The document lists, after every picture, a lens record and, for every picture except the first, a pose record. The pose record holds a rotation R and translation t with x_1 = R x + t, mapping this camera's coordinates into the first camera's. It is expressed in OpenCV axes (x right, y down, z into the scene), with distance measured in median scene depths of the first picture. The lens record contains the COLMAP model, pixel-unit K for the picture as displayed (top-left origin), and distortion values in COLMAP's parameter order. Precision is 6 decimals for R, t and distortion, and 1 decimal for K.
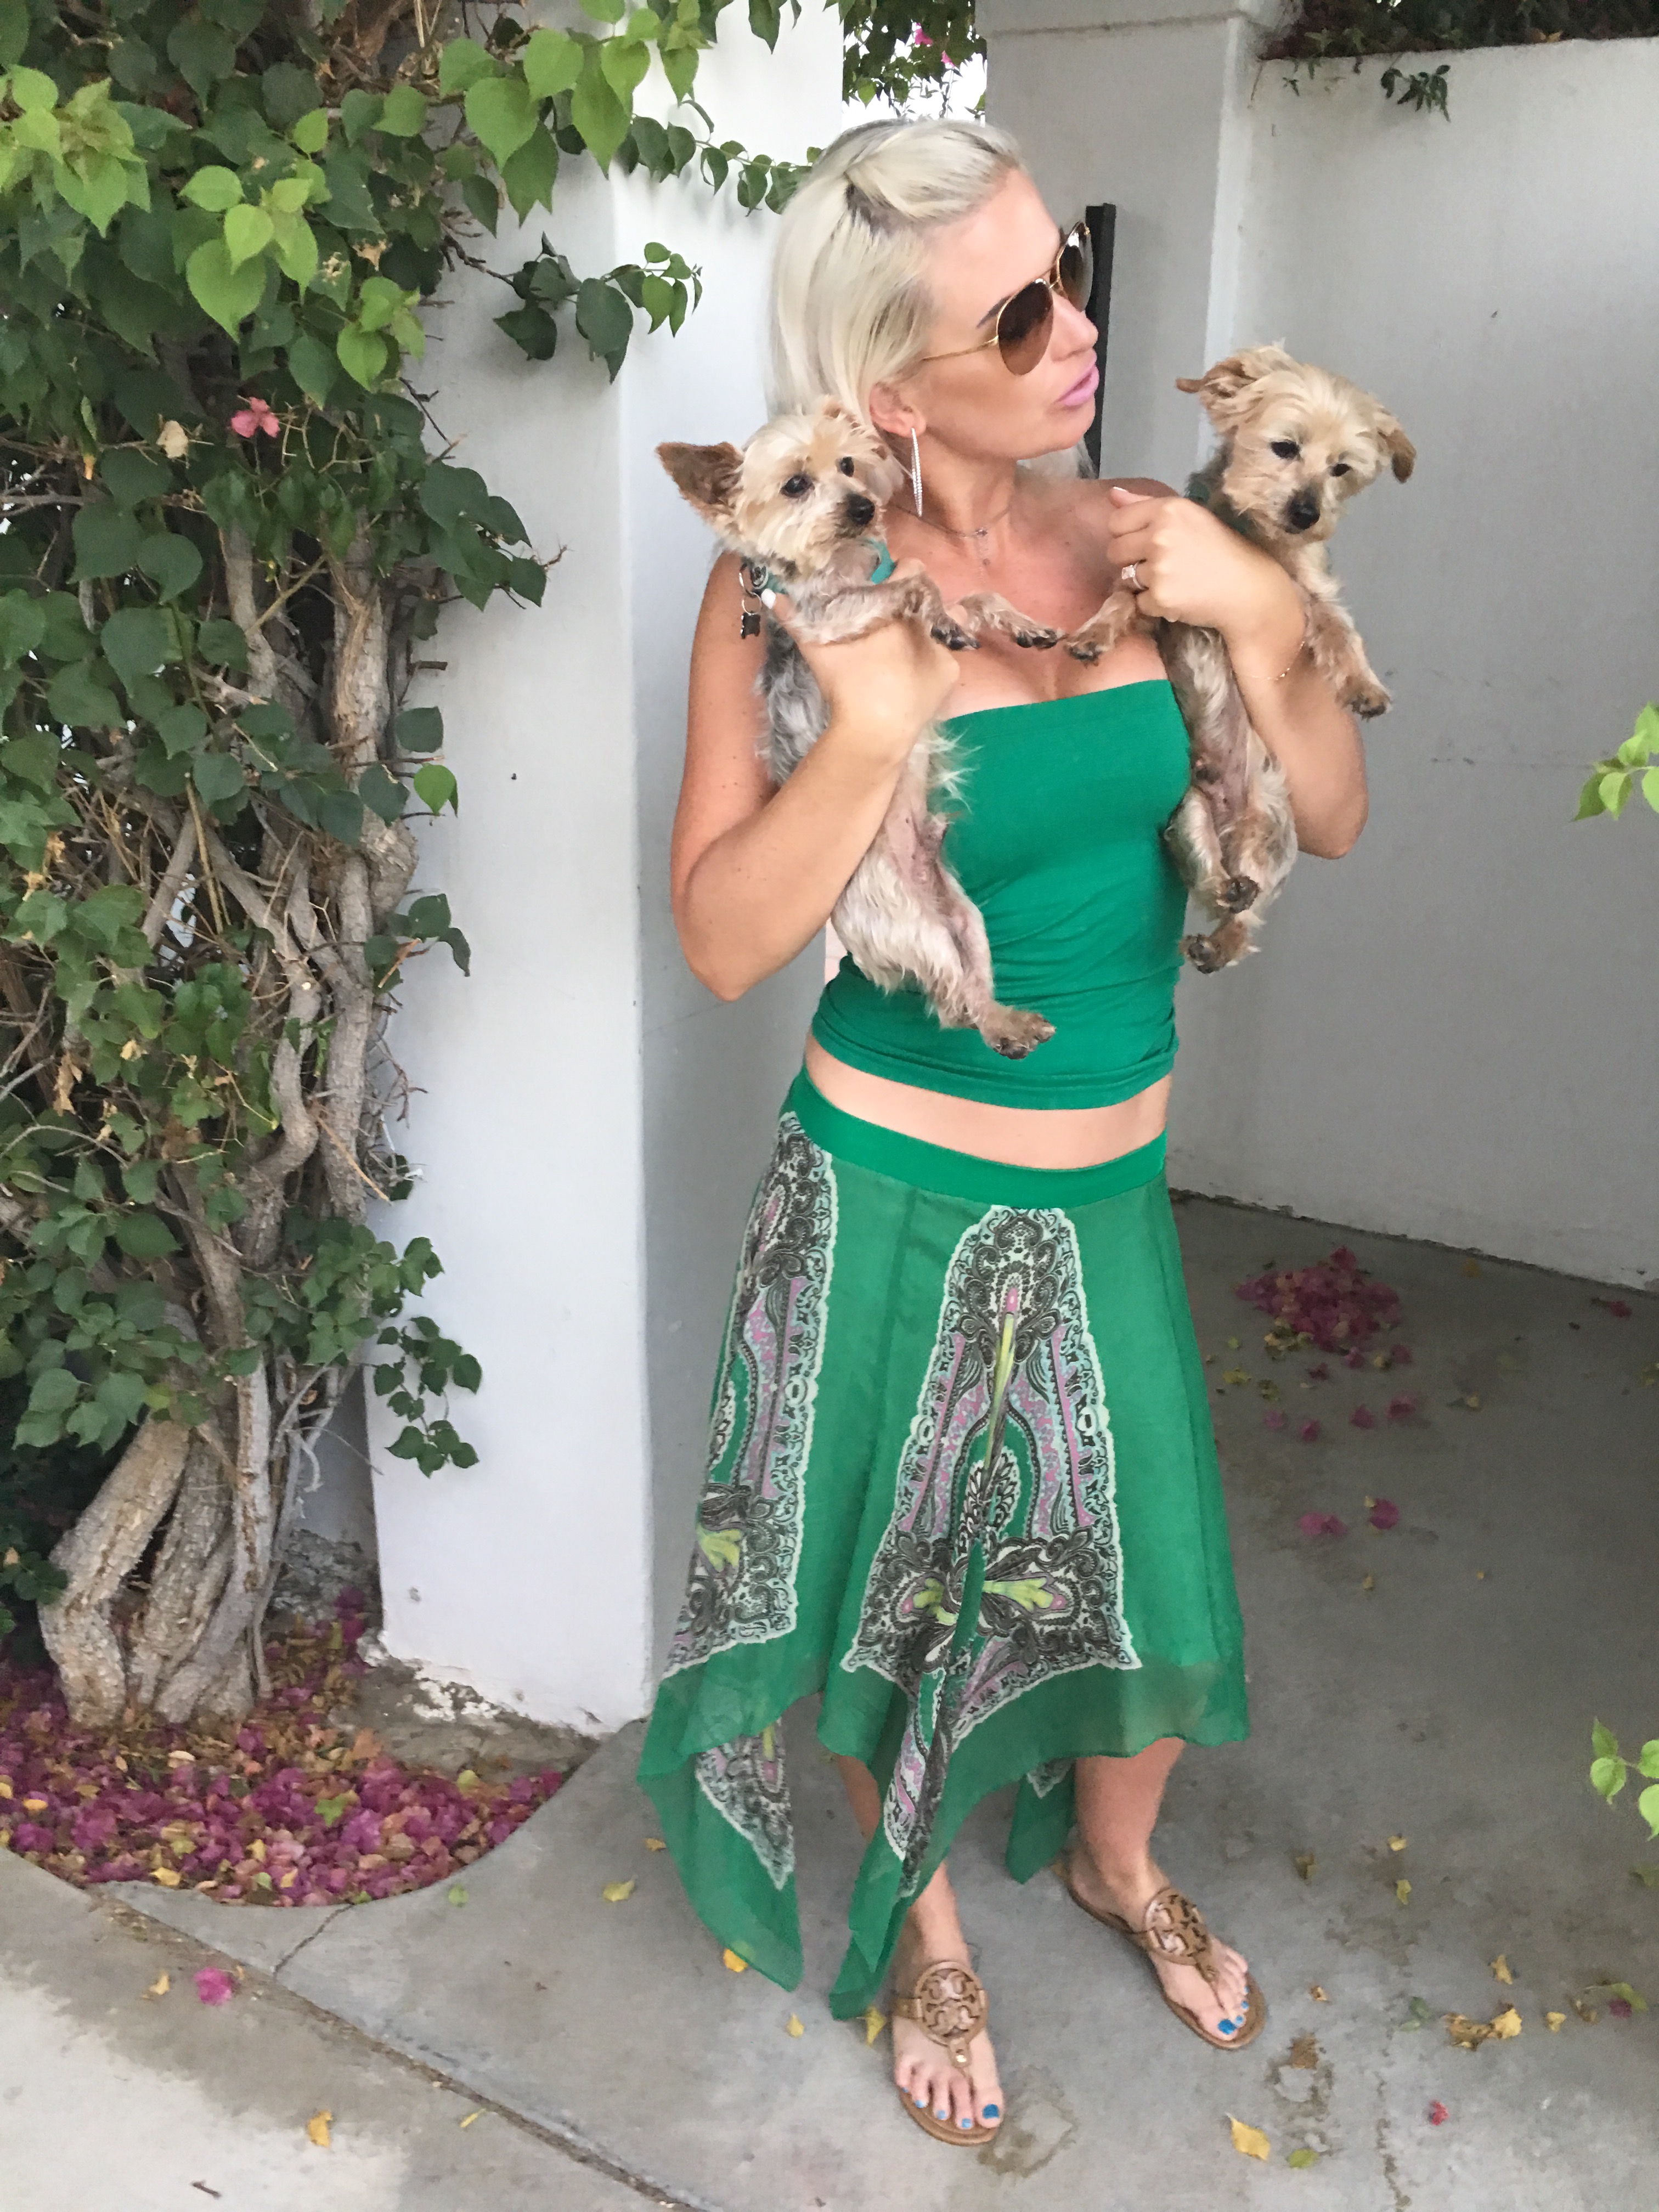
lens RADIAL K [[1869.7, 0, 834.1], [0, 1869.7, 1087.7], [0, 0, 1]] dist [0.078607, -0.116368]
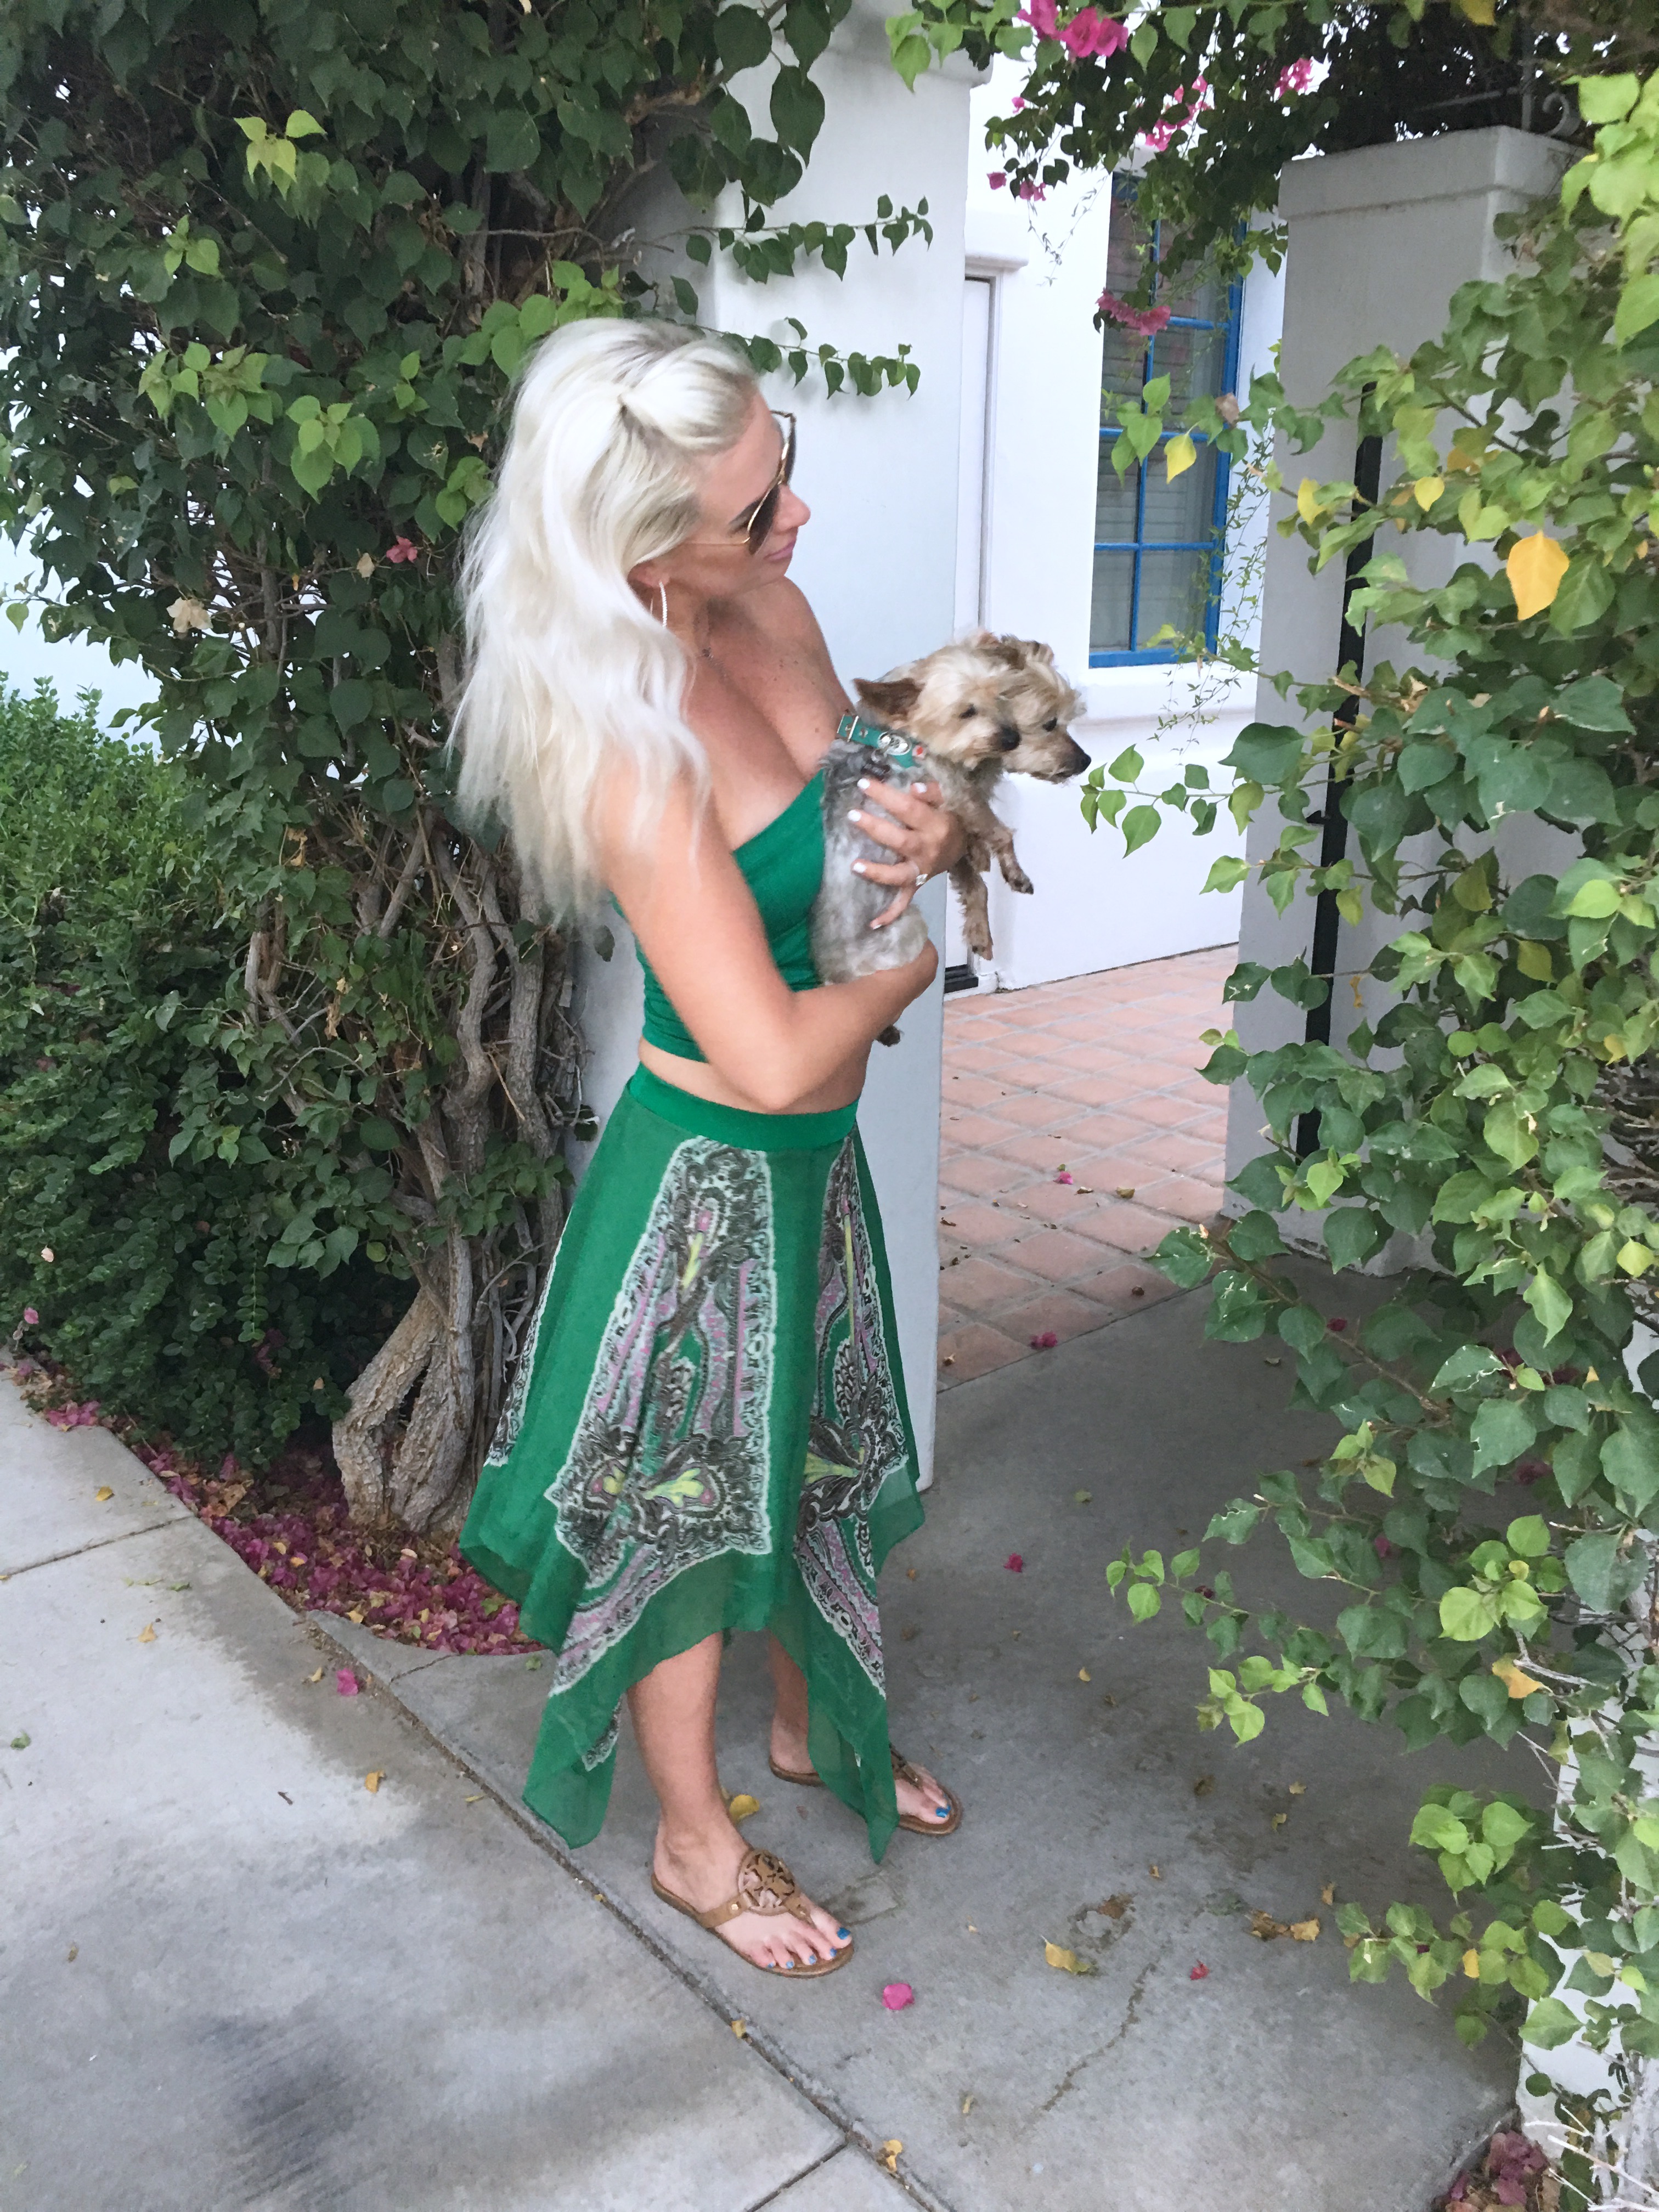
lens RADIAL K [[1870.5, 0, 826.0], [0, 1870.5, 1099.4], [0, 0, 1]] dist [0.083273, -0.129904]
pose [[0.937917, 0.087775, -0.335569, 0.367590], [-0.108710, 0.993096, -0.044080, 0.071836], [0.329383, 0.077823, 0.940984, -0.174967]]
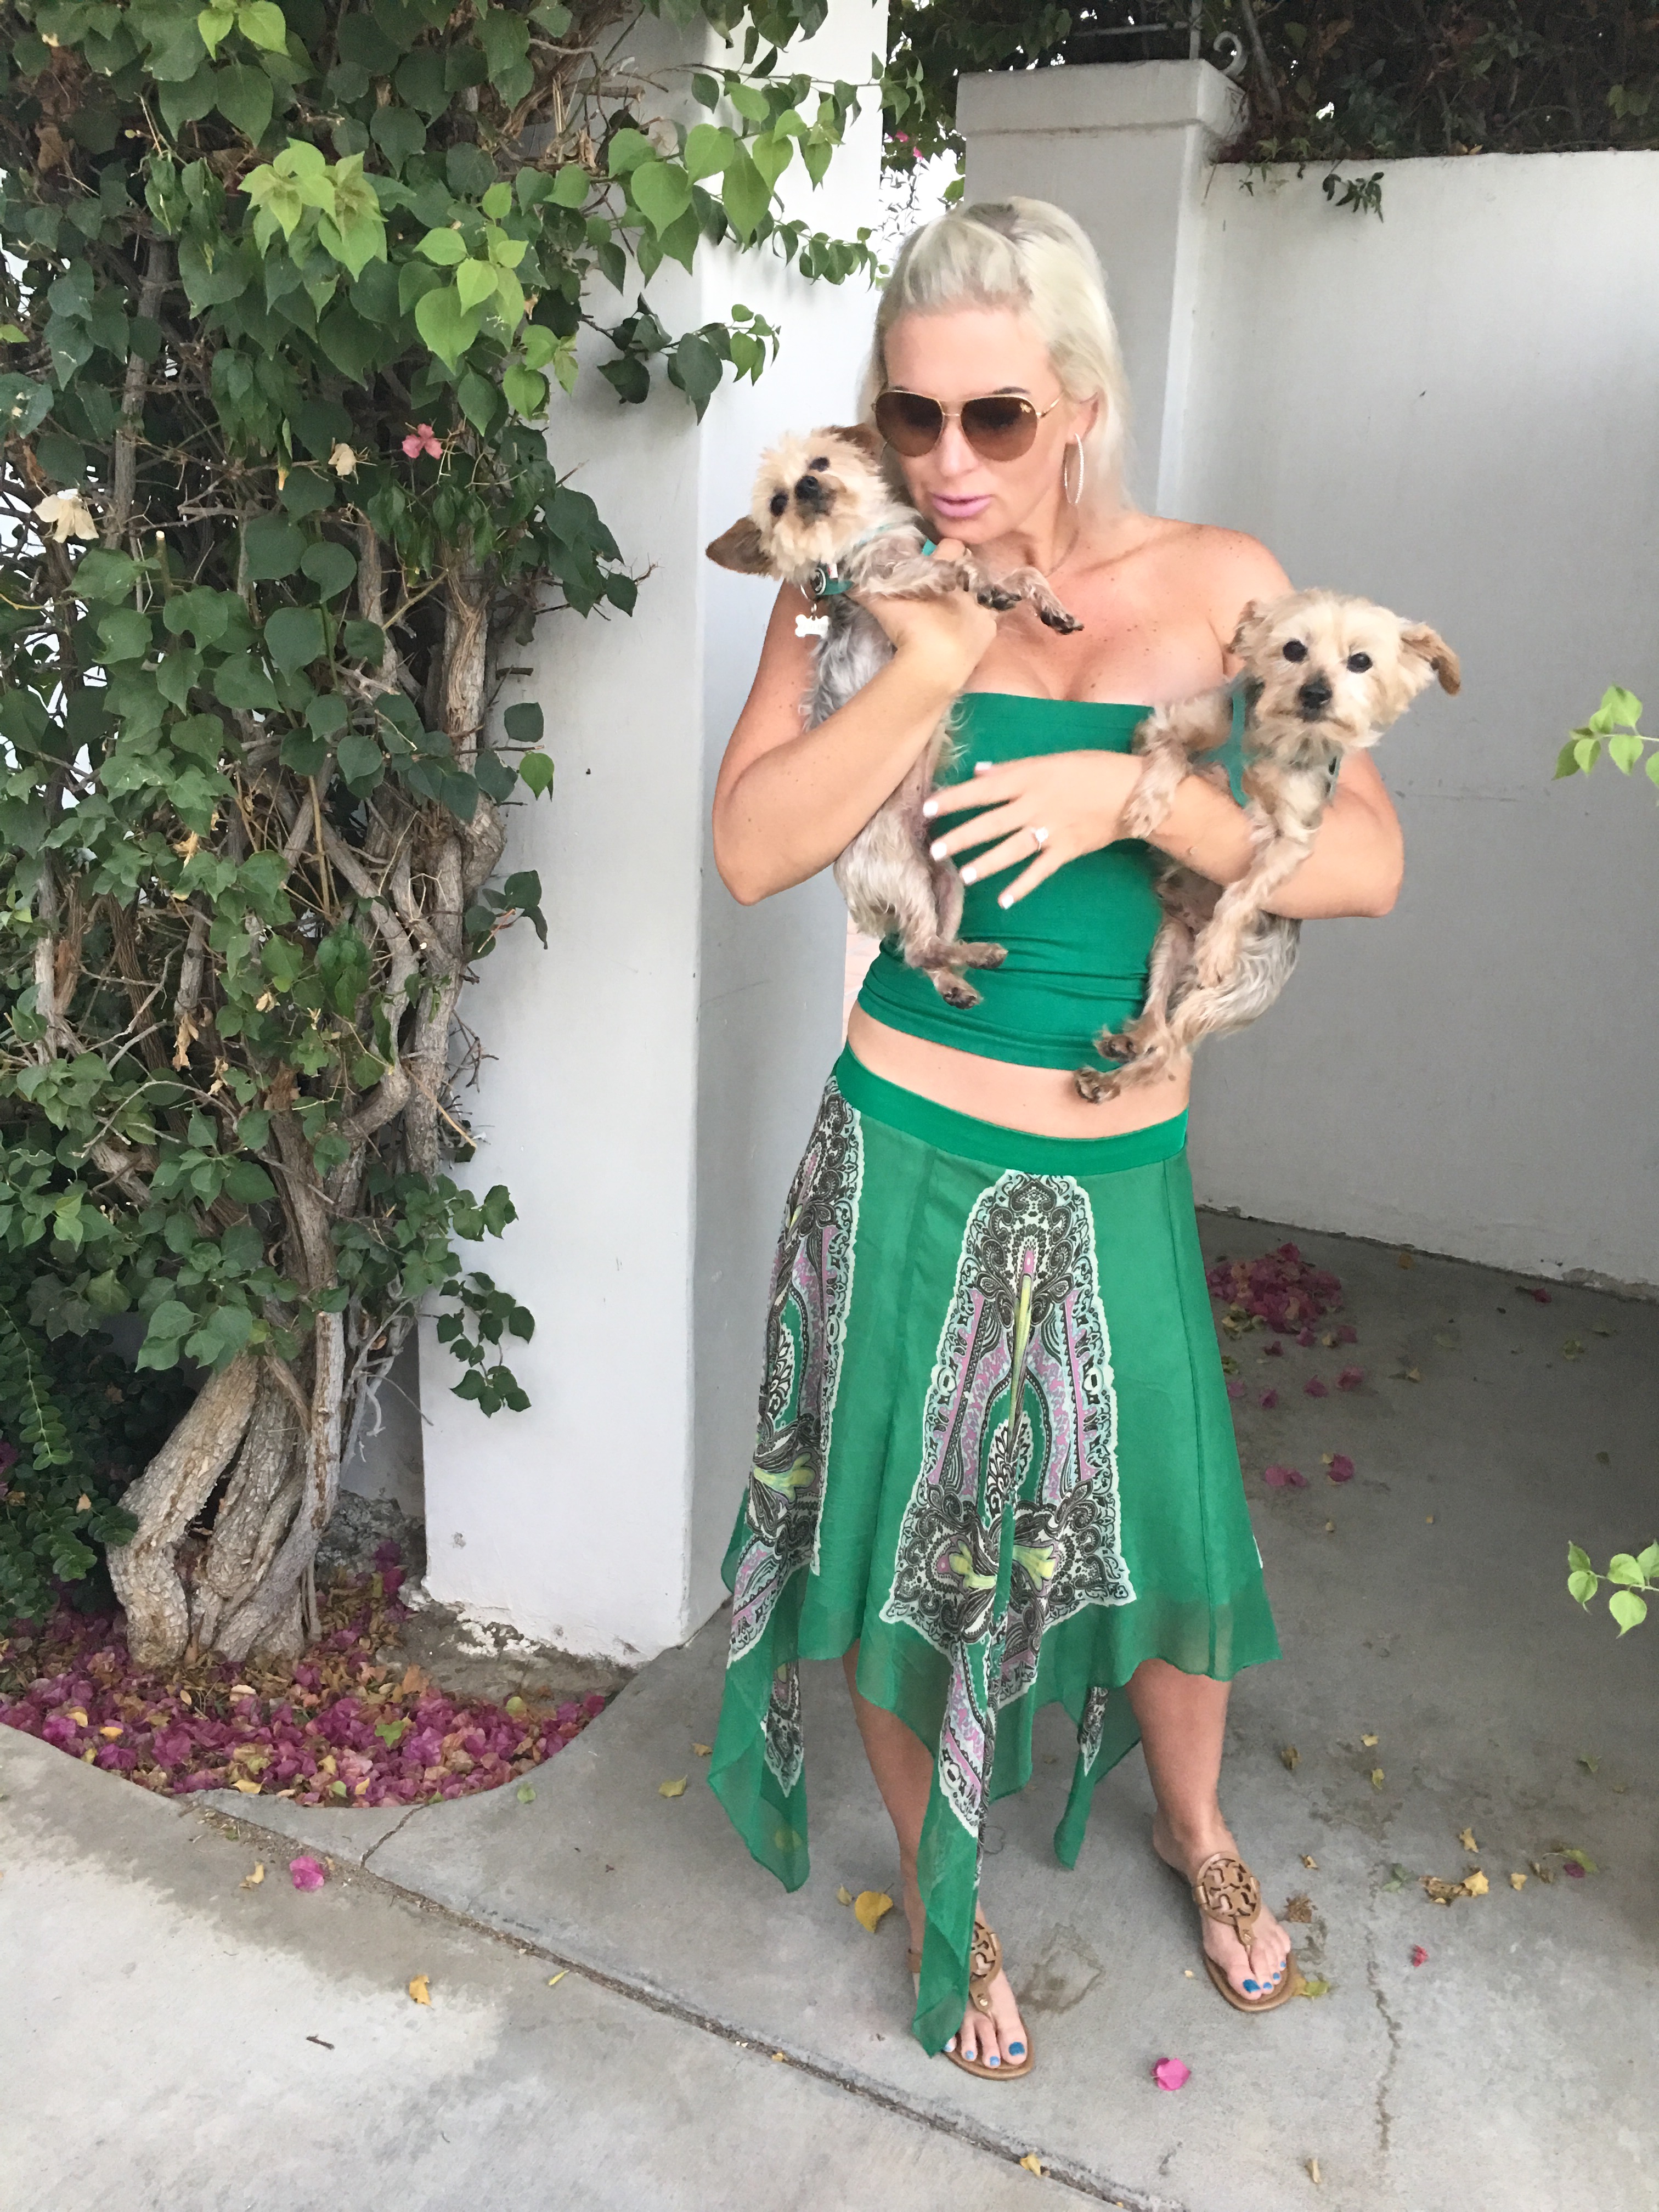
lens RADIAL K [[1866.6, 0, 838.8], [0, 1866.6, 1074.2], [0, 0, 1]] dist [0.089056, -0.135786]
pose [[0.998494, 0.003392, 0.054751, -0.074806], [-0.001037, 0.999075, -0.042988, 0.056402], [-0.054846, 0.042866, 0.997574, -0.104205]]
